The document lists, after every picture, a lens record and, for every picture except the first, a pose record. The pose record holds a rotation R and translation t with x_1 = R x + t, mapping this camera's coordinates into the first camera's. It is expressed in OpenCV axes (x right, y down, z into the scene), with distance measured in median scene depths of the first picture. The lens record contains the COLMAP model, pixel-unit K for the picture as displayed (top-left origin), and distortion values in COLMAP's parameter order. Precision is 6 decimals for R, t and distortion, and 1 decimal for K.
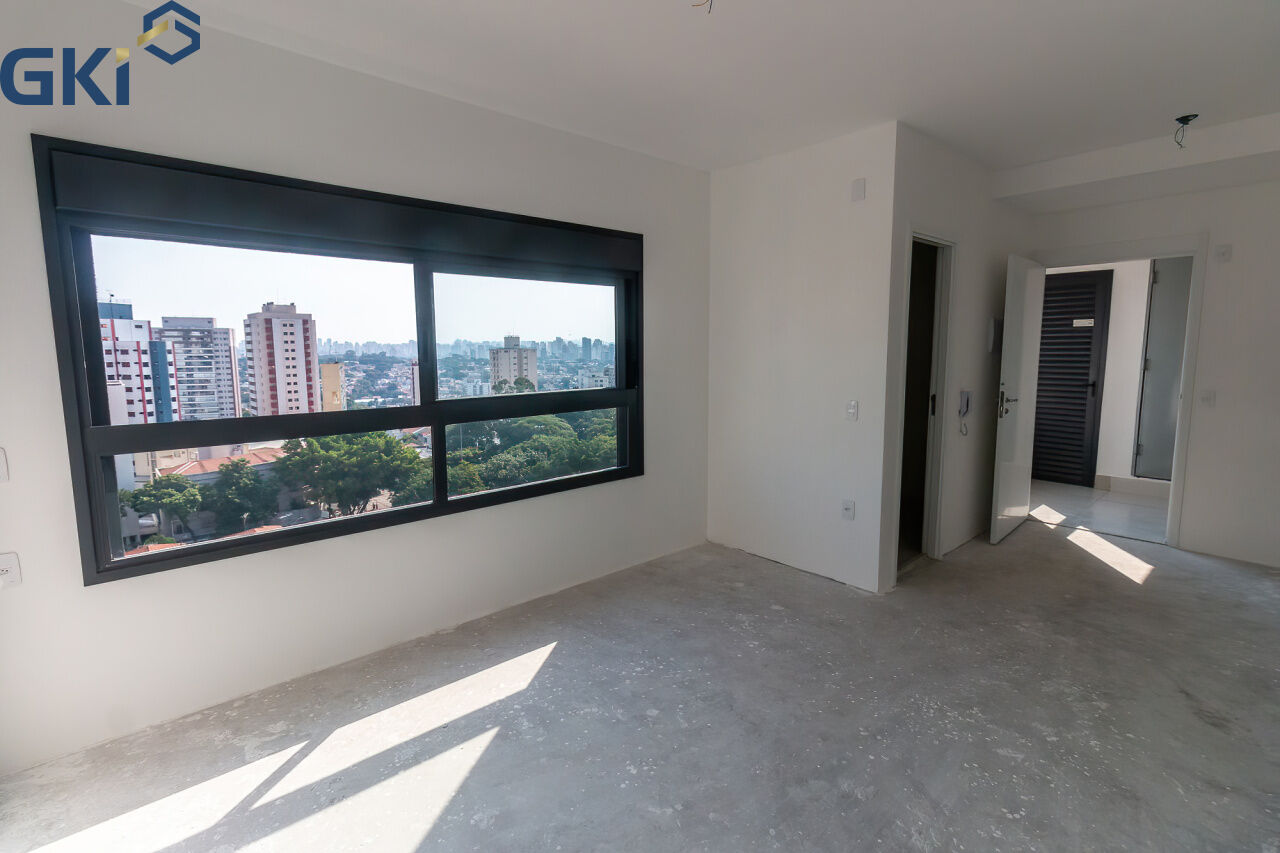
lens RADIAL K [[600.5, 0, 642.1], [0, 600.5, 411.7], [0, 0, 1]] dist [0.001659, 0.000156]
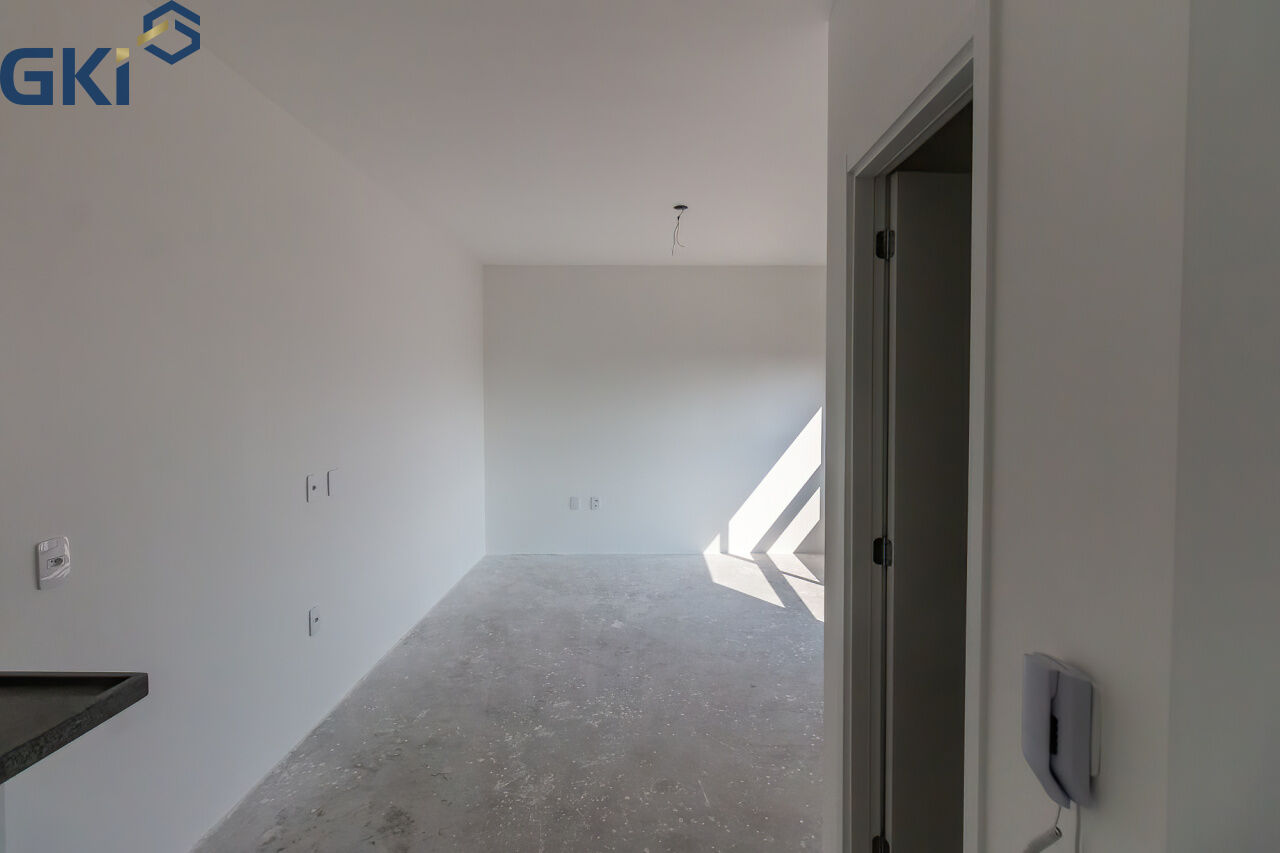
lens RADIAL K [[600.5, 0, 642.1], [0, 600.5, 411.7], [0, 0, 1]] dist [0.001659, 0.000156]
pose [[-0.674251, 0.029079, -0.737930, 1.036265], [-0.076926, 0.991023, 0.109341, -0.168366], [0.734485, 0.130489, -0.665961, 1.374804]]
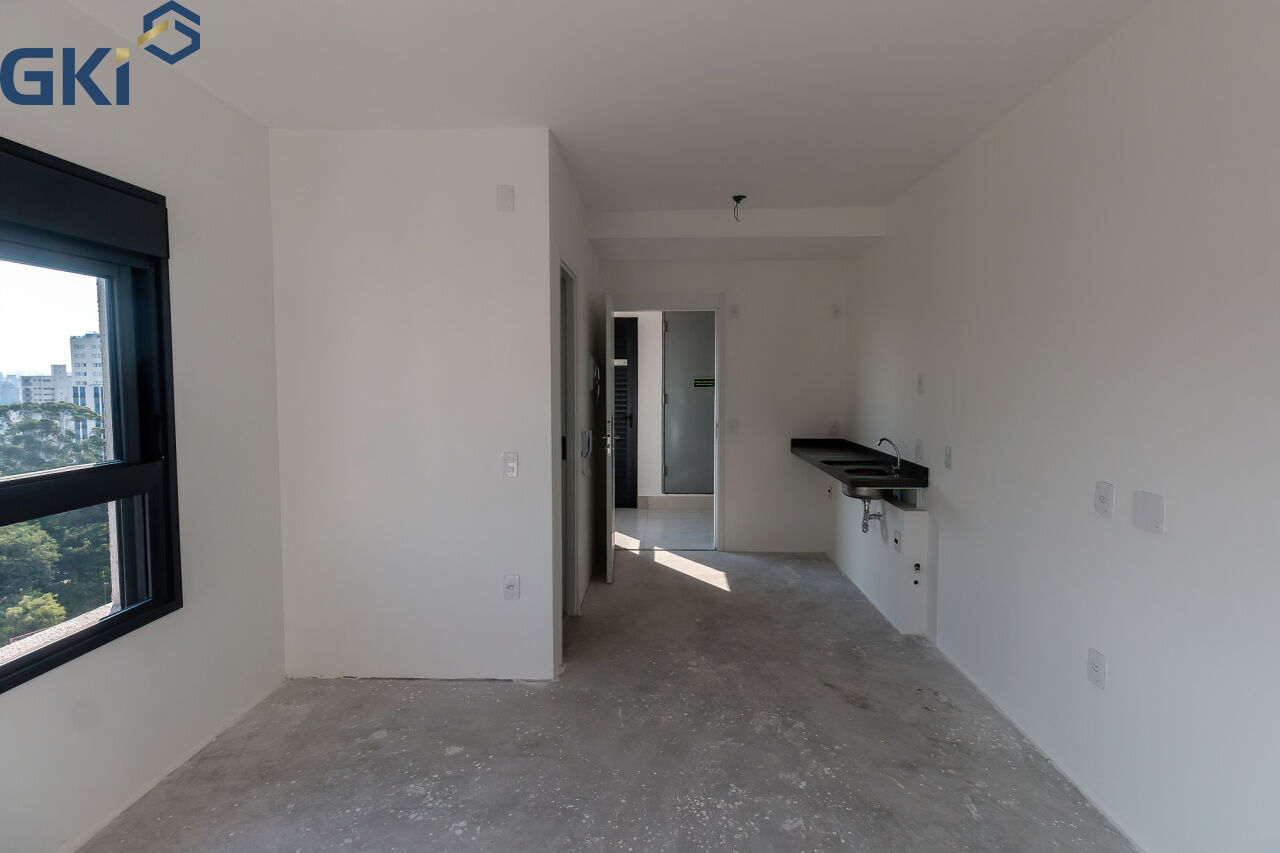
lens RADIAL K [[626.2, 0, 649.8], [0, 626.2, 413.0], [0, 0, 1]] dist [0.001461, -0.000449]
pose [[0.686898, -0.036394, 0.725842, -0.157253], [0.077541, 0.996714, -0.023405, -0.043478], [-0.722605, 0.072360, 0.687463, 0.316775]]
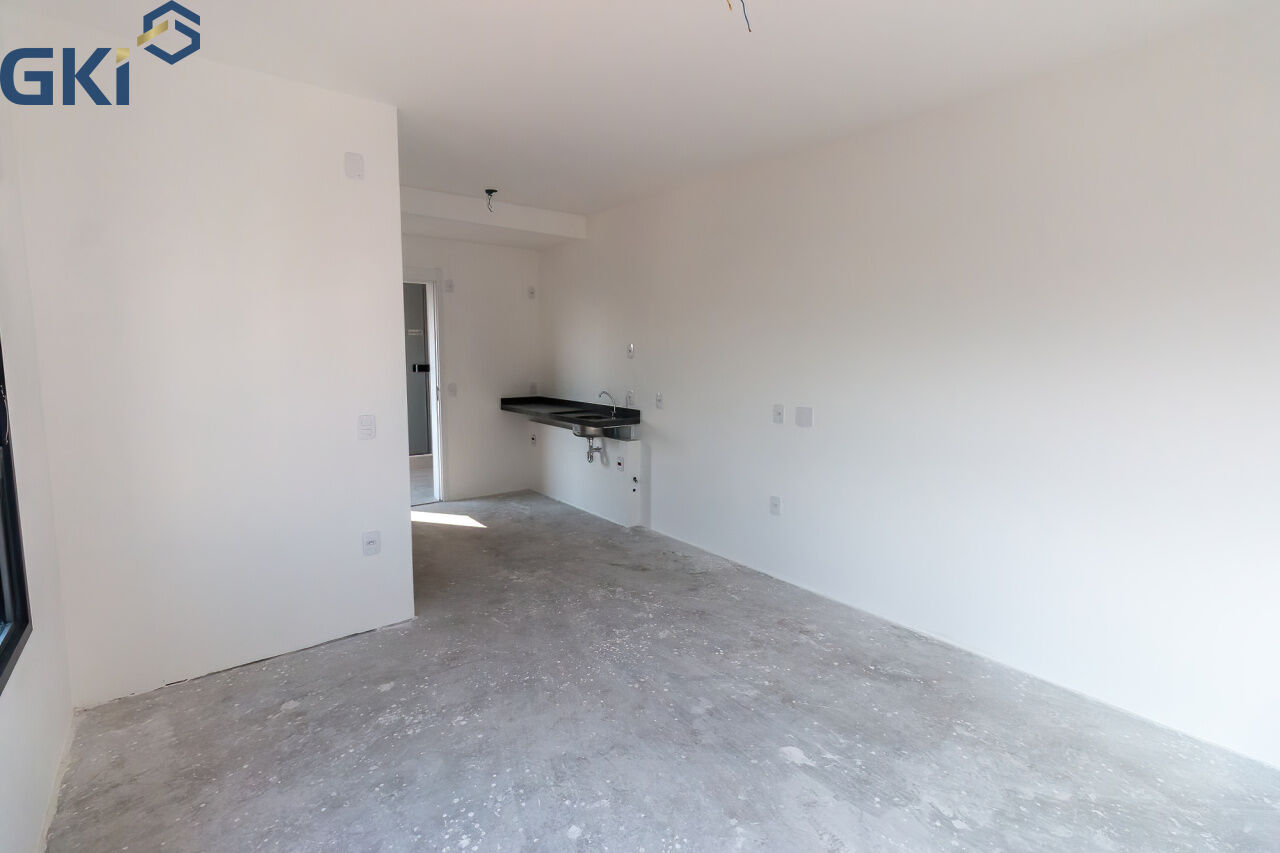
lens RADIAL K [[584.1, 0, 647.2], [0, 584.1, 409.5], [0, 0, 1]] dist [-0.000648, -0.000191]
pose [[0.053417, -0.097097, 0.993840, -0.524793], [0.101941, 0.990592, 0.091300, -0.072343], [-0.993355, 0.096436, 0.062812, 0.638538]]
